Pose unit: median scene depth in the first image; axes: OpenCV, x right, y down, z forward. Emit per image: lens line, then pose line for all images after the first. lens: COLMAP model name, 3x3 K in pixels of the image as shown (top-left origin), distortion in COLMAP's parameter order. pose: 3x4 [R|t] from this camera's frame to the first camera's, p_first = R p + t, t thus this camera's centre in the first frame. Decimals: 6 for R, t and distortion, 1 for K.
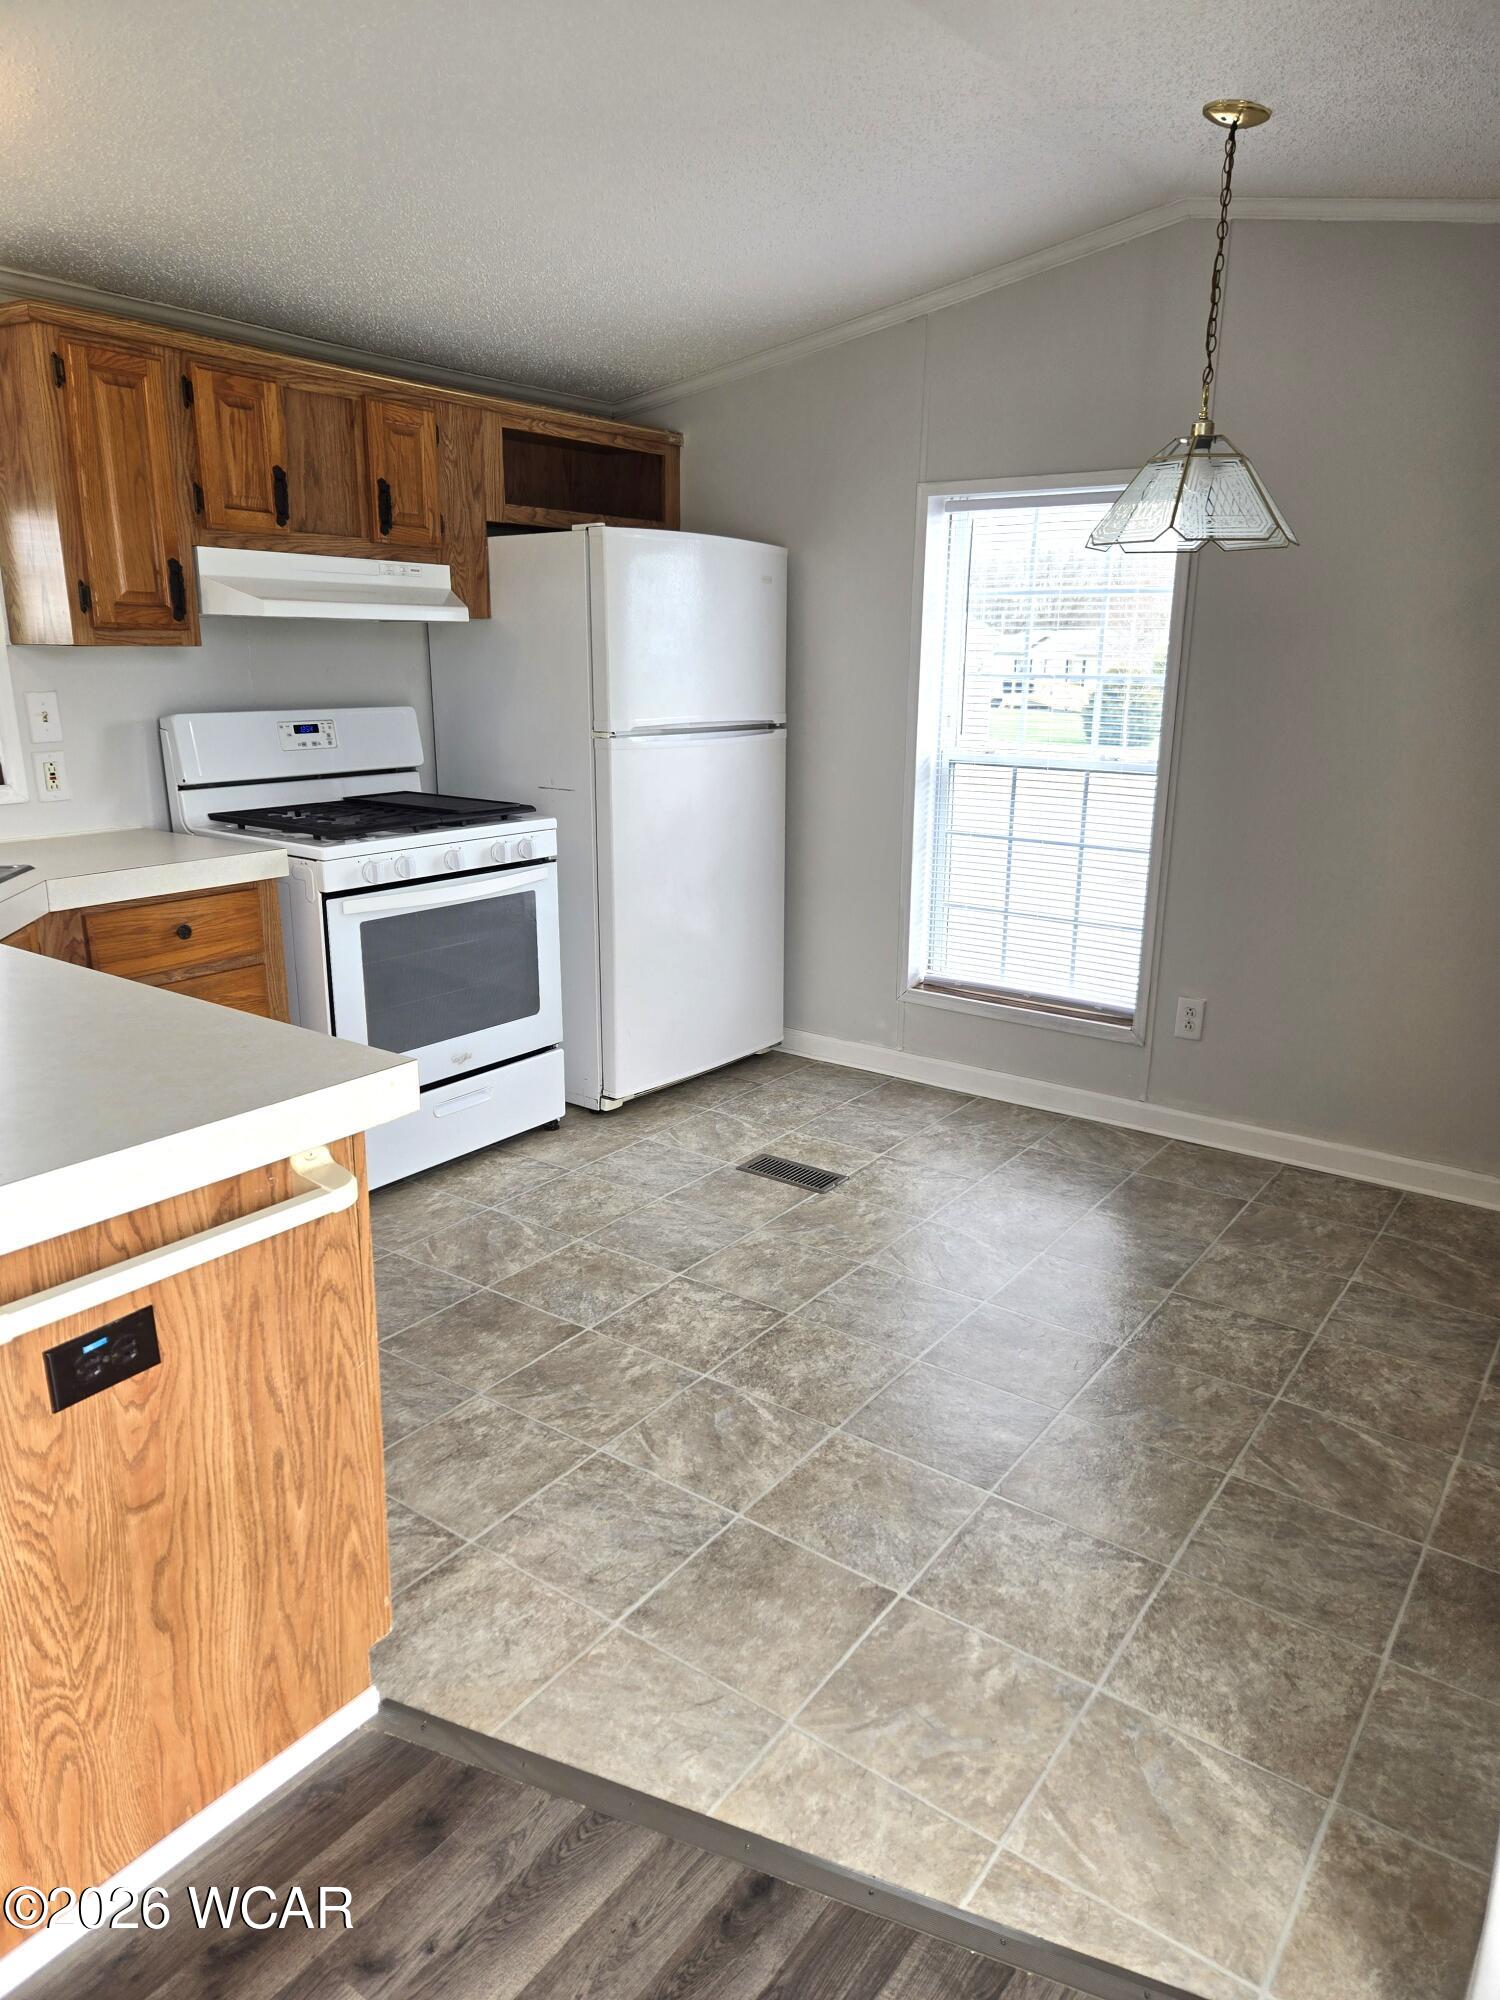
lens RADIAL K [[1333.1, 0, 750.0], [0, 1333.1, 1000.0], [0, 0, 1]] dist [0.085650, -0.056748]
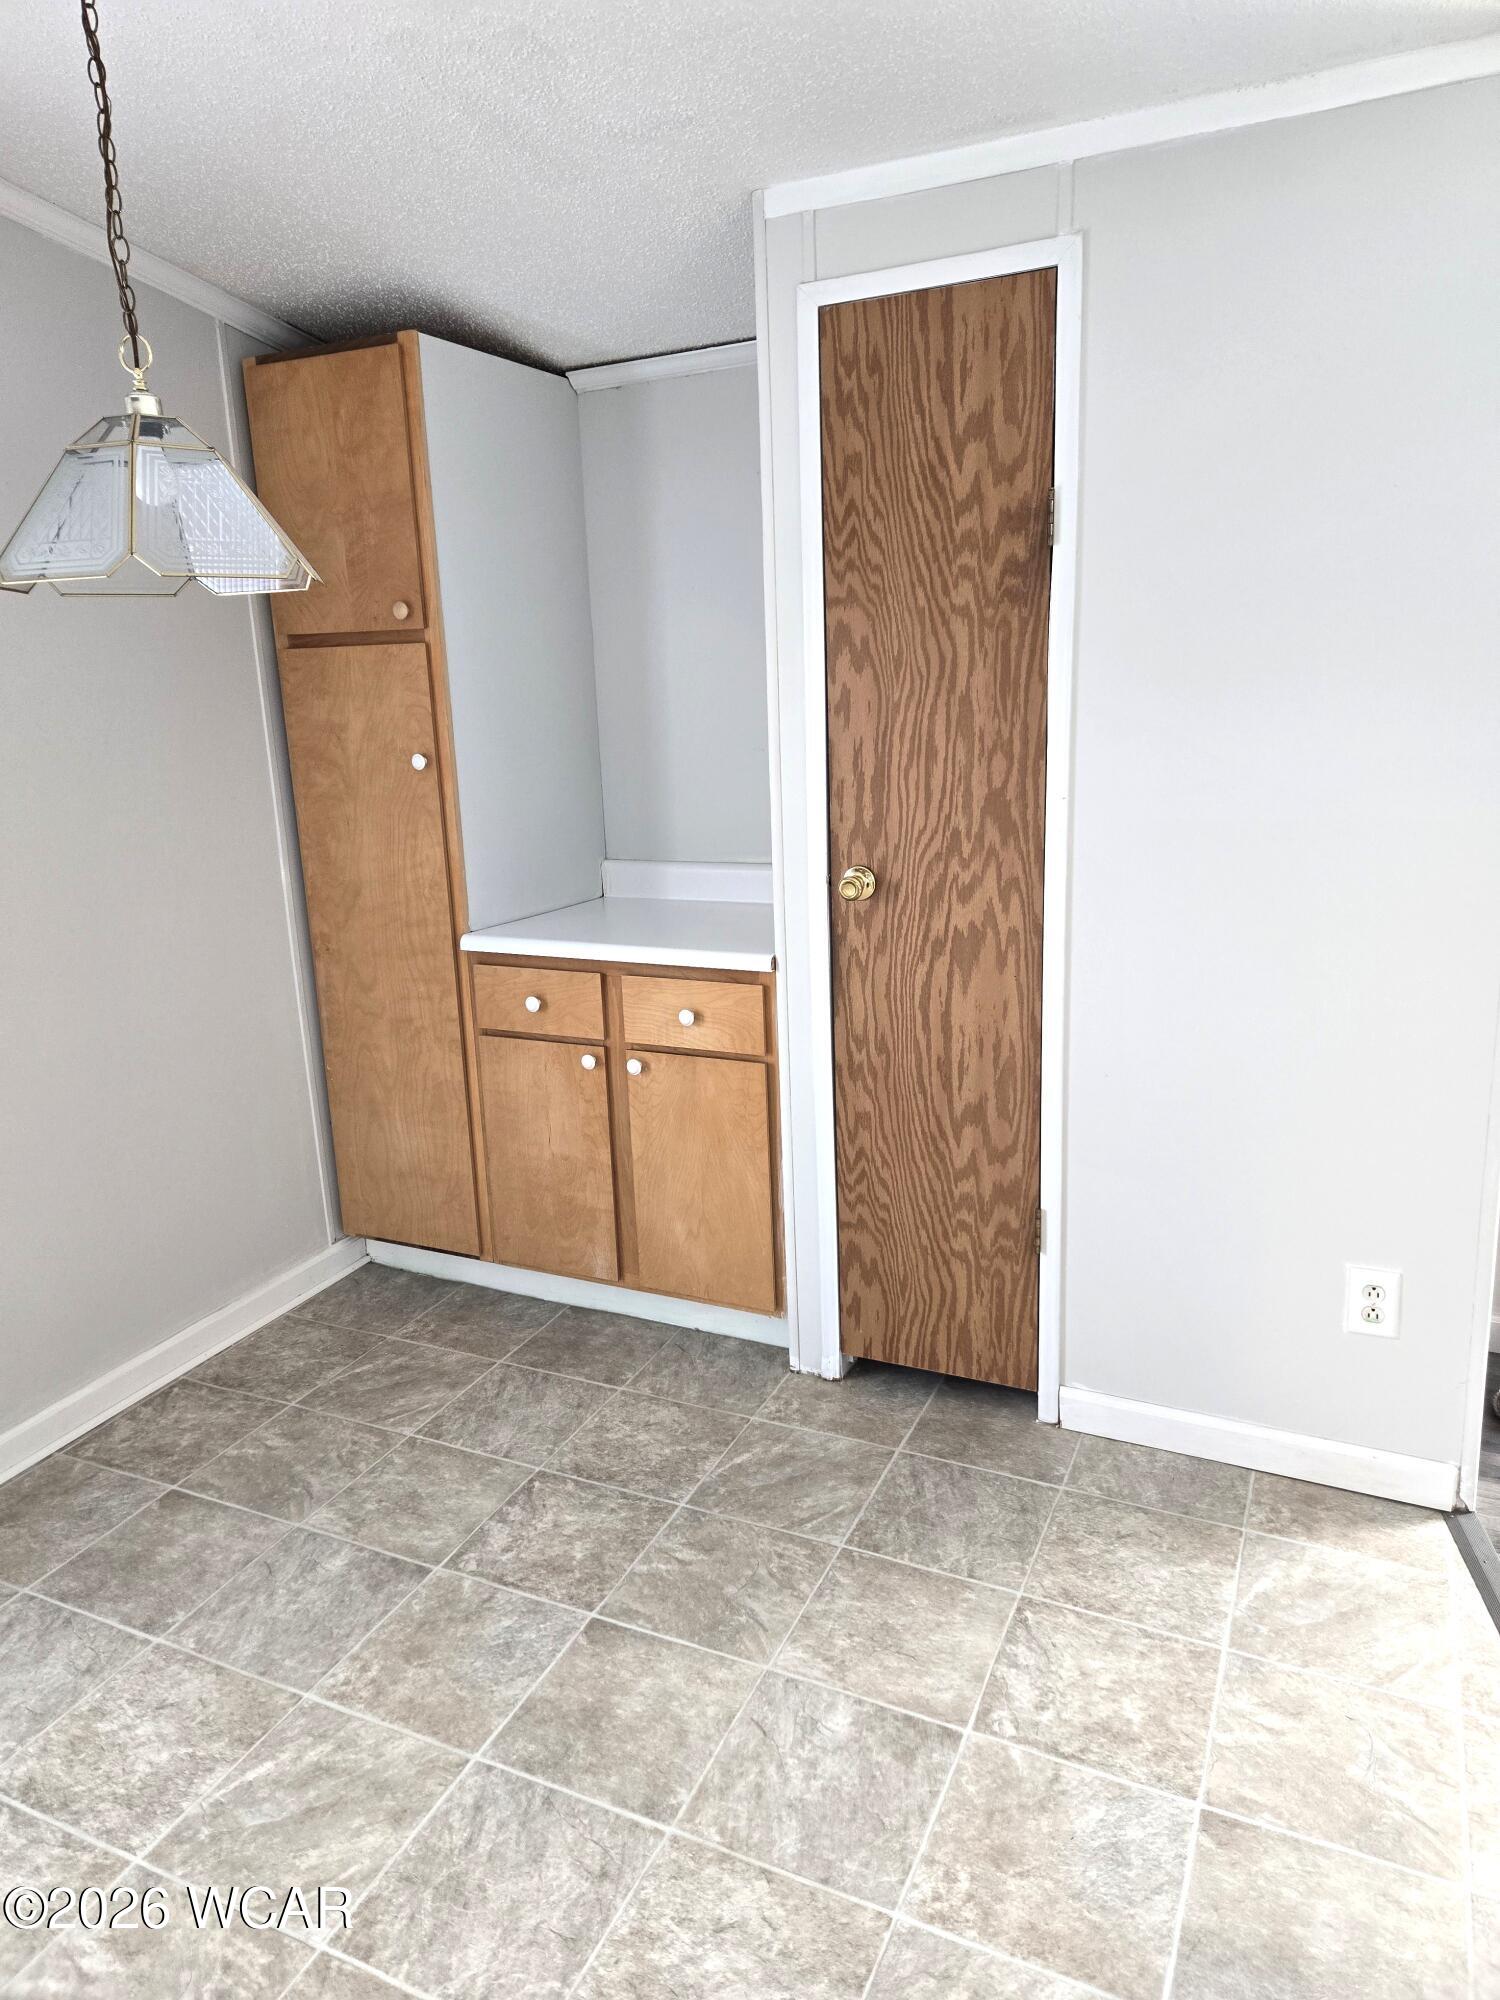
lens RADIAL K [[1333.1, 0, 750.0], [0, 1333.1, 1000.0], [0, 0, 1]] dist [0.085650, -0.056748]
pose [[-0.181481, -0.244648, 0.952477, -0.419882], [0.291843, 0.911526, 0.289737, -0.279612], [-0.939091, 0.330555, -0.094026, 0.927113]]
